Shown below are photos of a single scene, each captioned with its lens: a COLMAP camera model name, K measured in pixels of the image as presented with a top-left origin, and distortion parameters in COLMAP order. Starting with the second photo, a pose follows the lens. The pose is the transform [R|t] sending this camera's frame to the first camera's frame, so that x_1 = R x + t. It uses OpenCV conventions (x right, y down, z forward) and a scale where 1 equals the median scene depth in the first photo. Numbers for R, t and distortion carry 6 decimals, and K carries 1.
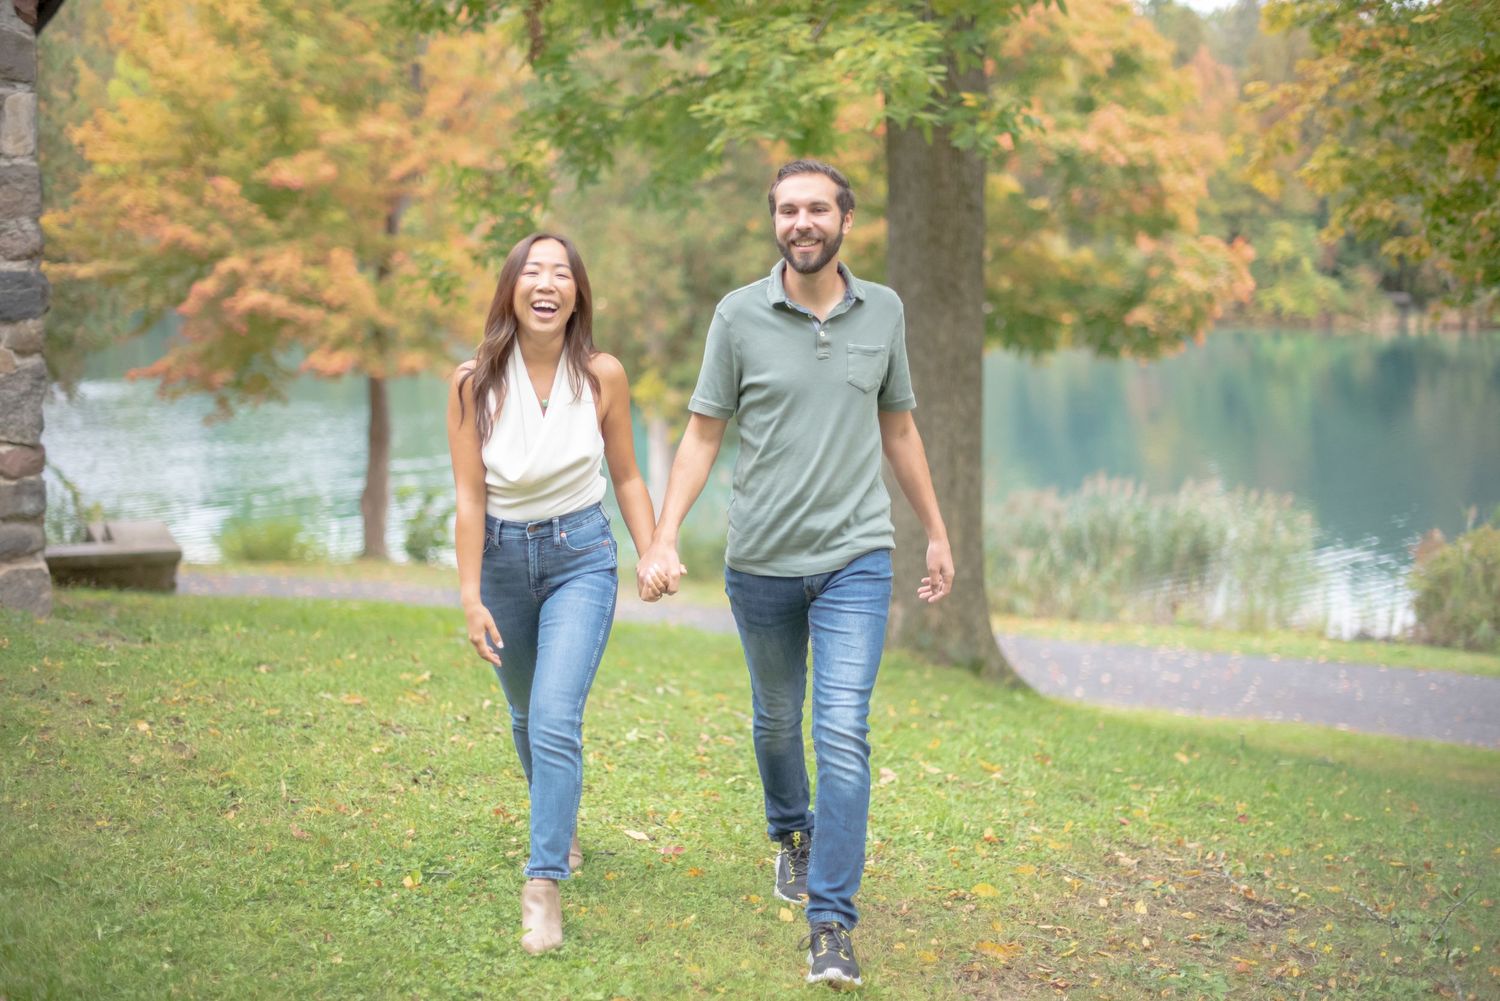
lens RADIAL K [[2392.3, 0, 751.0], [0, 2392.3, 496.5], [0, 0, 1]] dist [-0.175427, 0.000000]
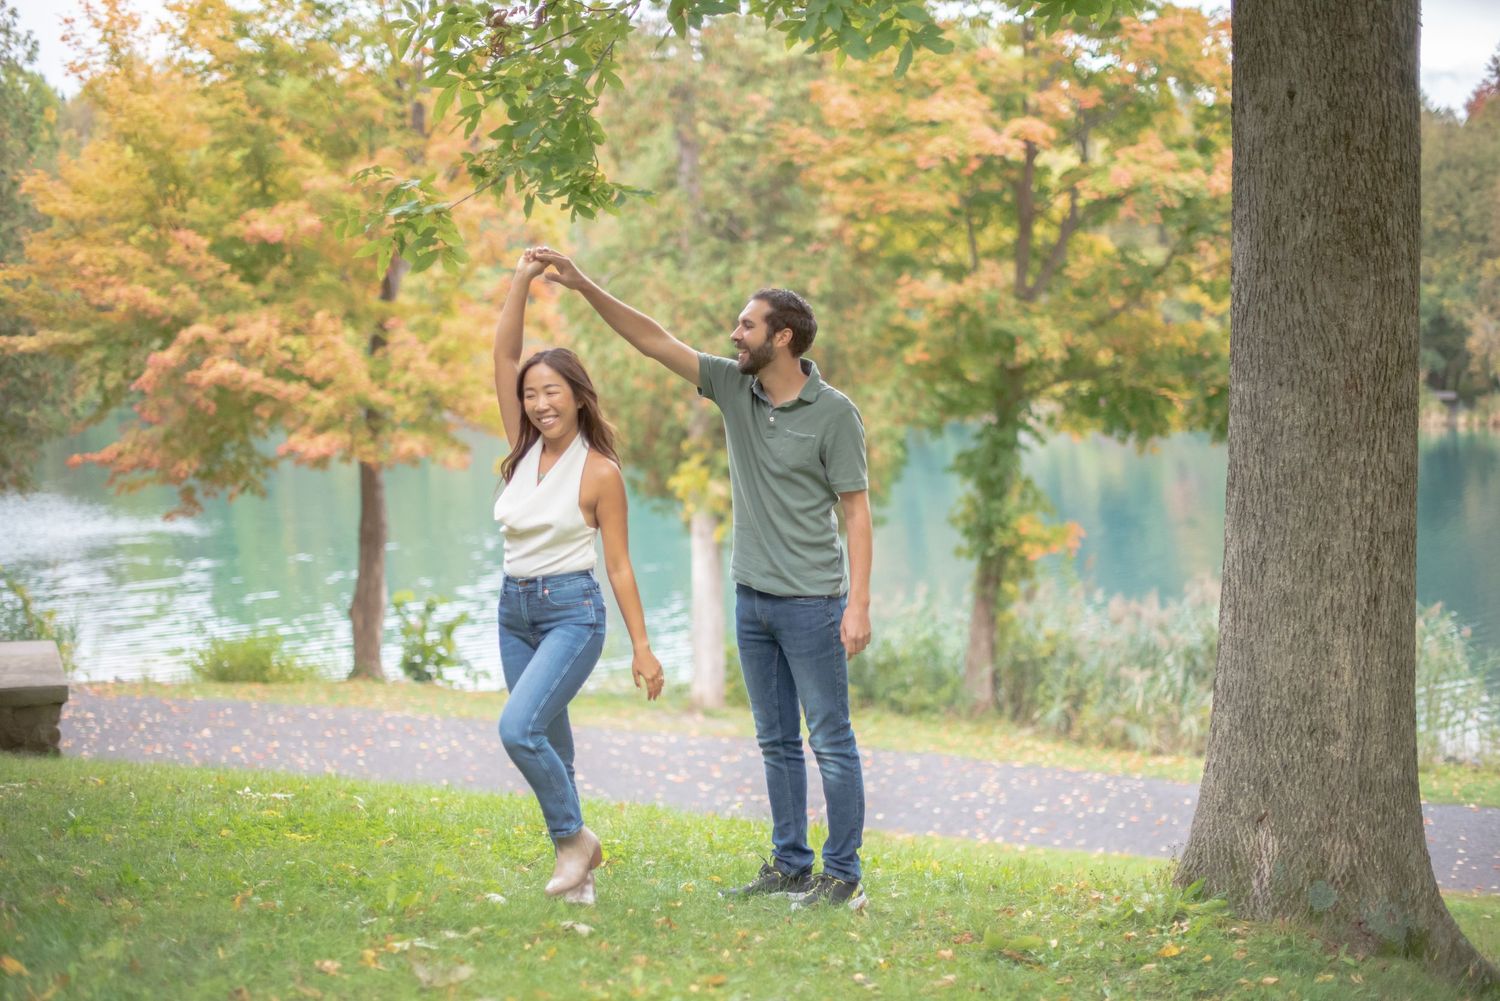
lens RADIAL K [[2392.3, 0, 747.7], [0, 2392.3, 506.2], [0, 0, 1]] dist [-0.175427, 0.000000]
pose [[0.999973, -0.000088, -0.007332, -0.015837], [-0.000204, 0.999208, -0.039781, -0.001786], [0.007330, 0.039781, 0.999182, 0.152271]]
